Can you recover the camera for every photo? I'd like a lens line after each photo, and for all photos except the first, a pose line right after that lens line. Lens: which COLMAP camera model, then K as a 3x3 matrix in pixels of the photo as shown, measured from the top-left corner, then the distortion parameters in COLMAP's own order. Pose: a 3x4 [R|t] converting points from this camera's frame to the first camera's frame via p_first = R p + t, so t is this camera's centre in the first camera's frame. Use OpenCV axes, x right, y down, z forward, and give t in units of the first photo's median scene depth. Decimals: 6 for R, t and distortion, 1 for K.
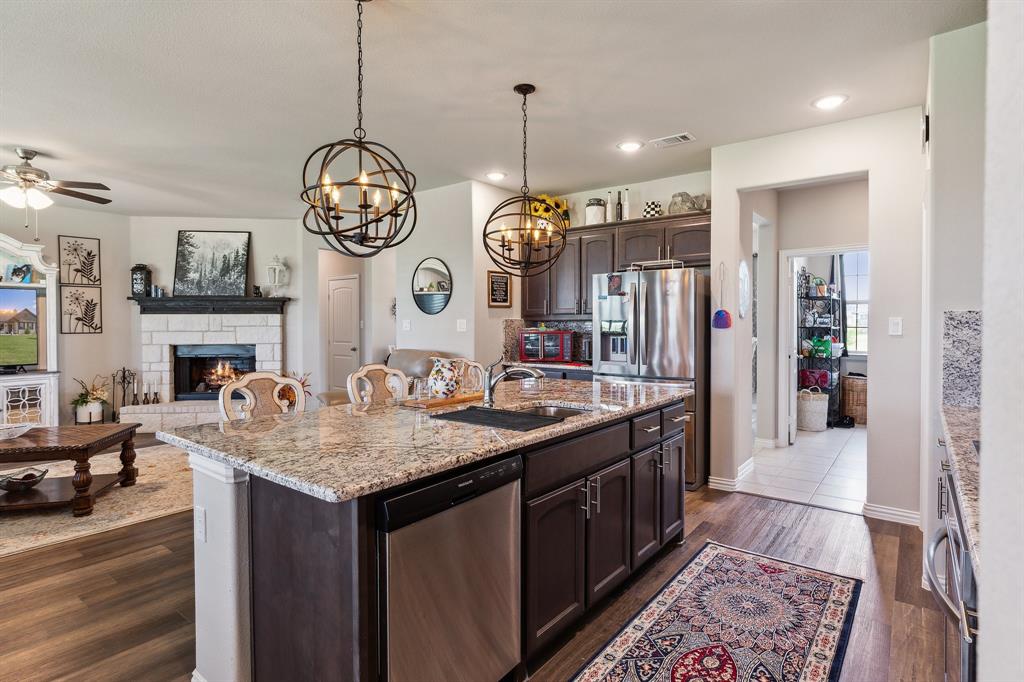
lens RADIAL K [[530.5, 0, 507.1], [0, 530.5, 331.8], [0, 0, 1]] dist [-0.001933, 0.002000]
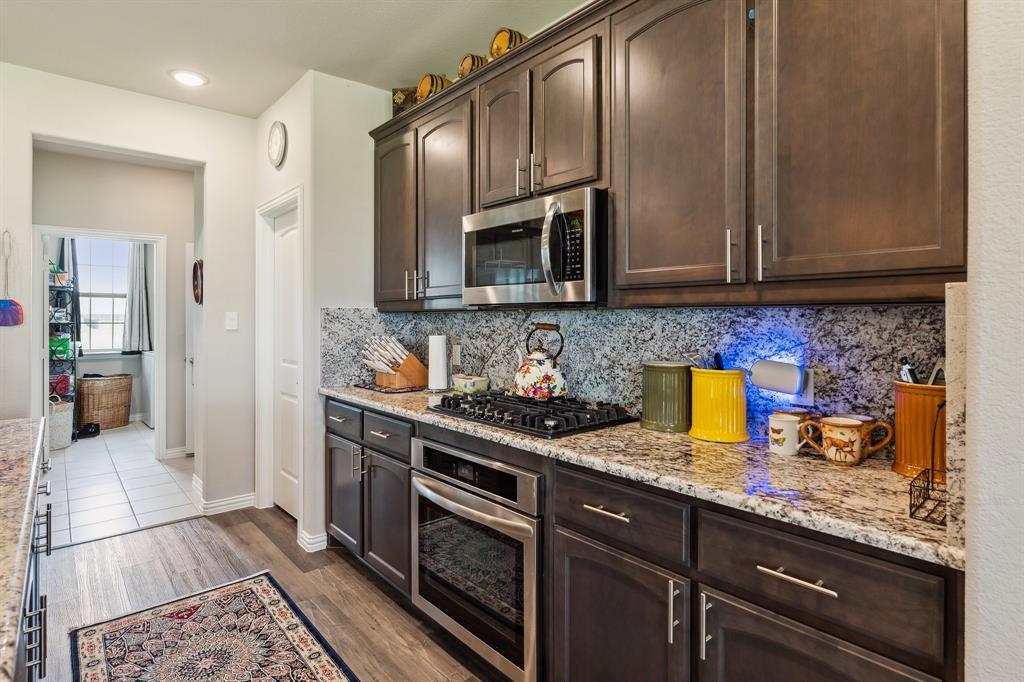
lens RADIAL K [[530.5, 0, 520.4], [0, 530.5, 318.3], [0, 0, 1]] dist [-0.001933, 0.002000]
pose [[0.180526, -0.001782, 0.983569, -0.100728], [0.017246, 0.999850, -0.001354, -0.002678], [-0.983419, 0.017207, 0.180529, 0.141514]]
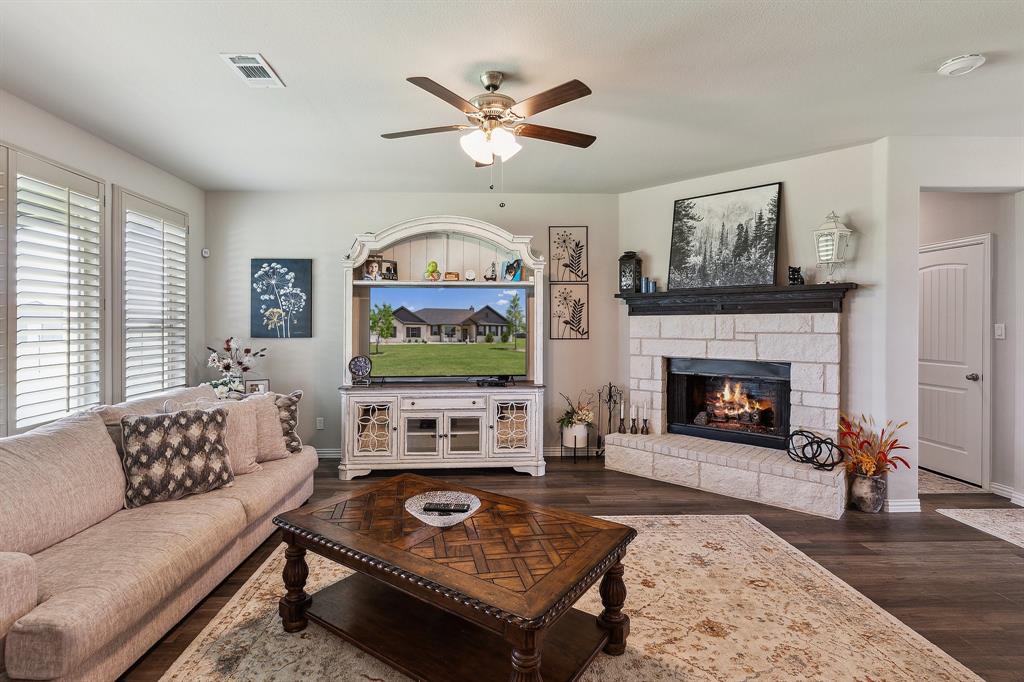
lens RADIAL K [[490.3, 0, 482.9], [0, 490.3, 326.1], [0, 0, 1]] dist [0.002895, 0.002282]
pose [[0.635078, 0.003235, -0.772441, -0.288156], [-0.012983, 0.999895, -0.006486, -0.011468], [0.772339, 0.014148, 0.635053, 0.400829]]
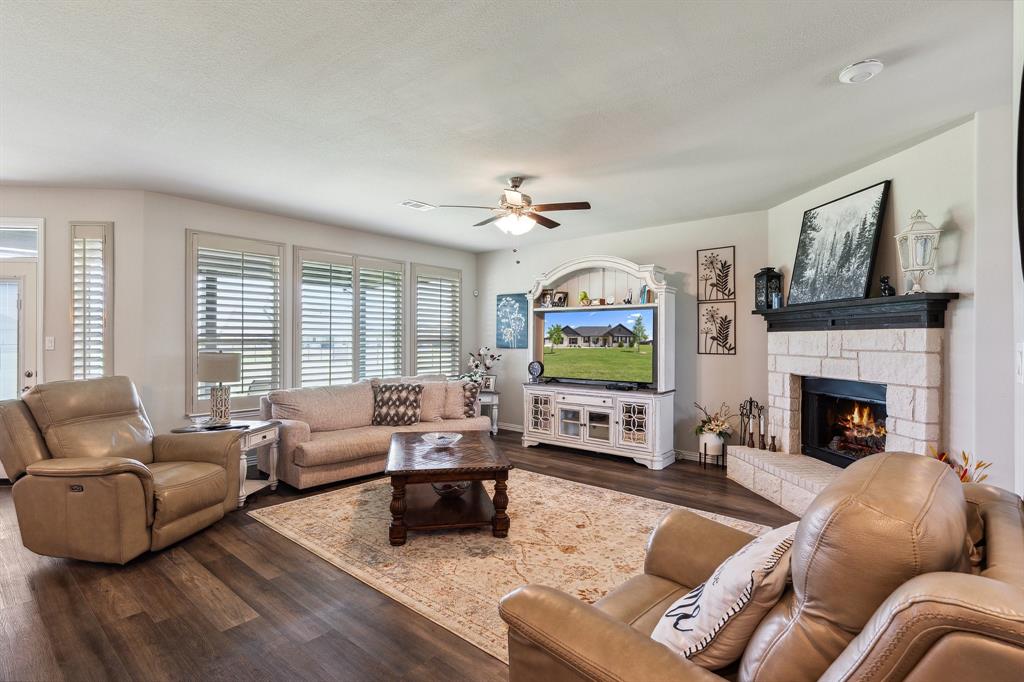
lens RADIAL K [[490.3, 0, 517.2], [0, 490.3, 338.3], [0, 0, 1]] dist [0.002895, 0.002282]
pose [[-0.036690, 0.000040, -0.999327, 0.045745], [-0.021413, 0.999770, 0.000826, -0.017792], [0.999097, 0.021429, -0.036681, 0.704460]]
